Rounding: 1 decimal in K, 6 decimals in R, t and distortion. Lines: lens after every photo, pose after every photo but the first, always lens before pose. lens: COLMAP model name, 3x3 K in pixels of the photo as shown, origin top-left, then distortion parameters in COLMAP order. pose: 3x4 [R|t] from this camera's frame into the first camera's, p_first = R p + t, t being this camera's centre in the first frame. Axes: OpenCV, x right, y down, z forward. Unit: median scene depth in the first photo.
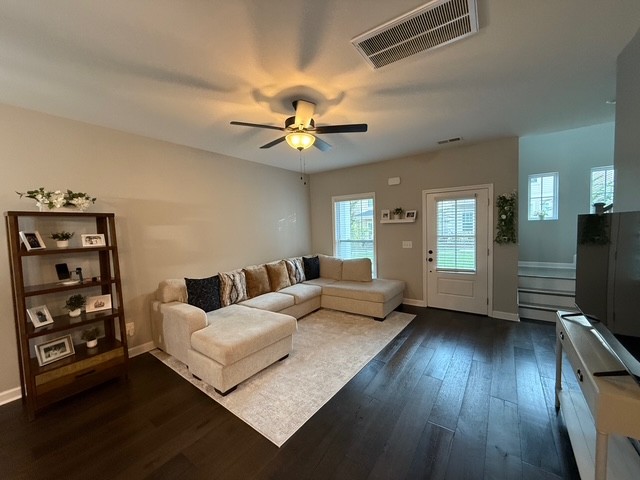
lens RADIAL K [[254.8, 0, 318.4], [0, 254.8, 239.7], [0, 0, 1]] dist [-0.001870, -0.000315]
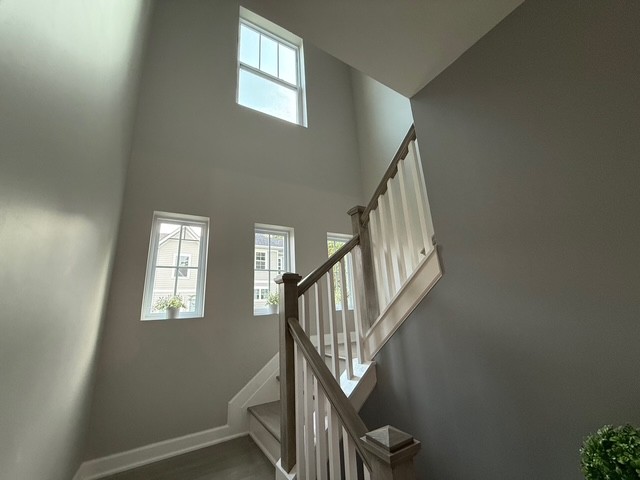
lens RADIAL K [[255.2, 0, 323.4], [0, 255.2, 238.9], [0, 0, 1]] dist [-0.002199, -0.000188]
pose [[0.369392, 0.255706, 0.893400, 0.637667], [0.087847, 0.947482, -0.307507, -0.058924], [-0.925112, 0.192073, 0.327529, 0.690539]]
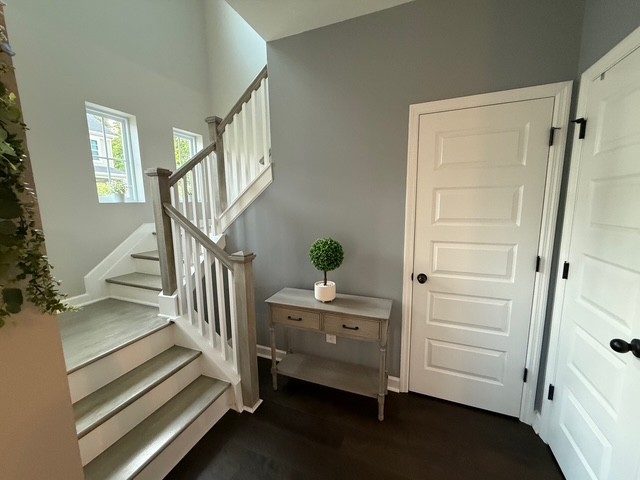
lens RADIAL K [[254.8, 0, 318.4], [0, 254.8, 239.7], [0, 0, 1]] dist [-0.001870, -0.000315]
pose [[-0.230688, -0.104356, 0.967416, 0.451549], [0.069428, 0.989933, 0.123340, -0.040064], [-0.970548, 0.095619, -0.221120, 0.702096]]
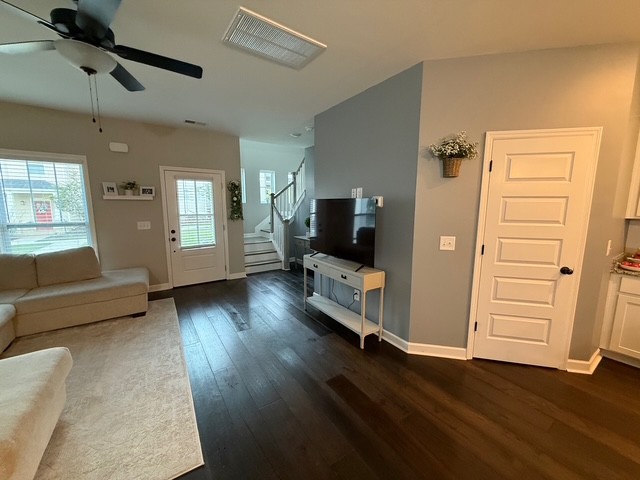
lens RADIAL K [[254.8, 0, 318.4], [0, 254.8, 239.7], [0, 0, 1]] dist [-0.001870, -0.000315]
pose [[0.343181, -0.097509, 0.934194, -0.288048], [0.036134, 0.995231, 0.090606, 0.011213], [-0.938574, 0.002662, 0.345068, 0.143628]]
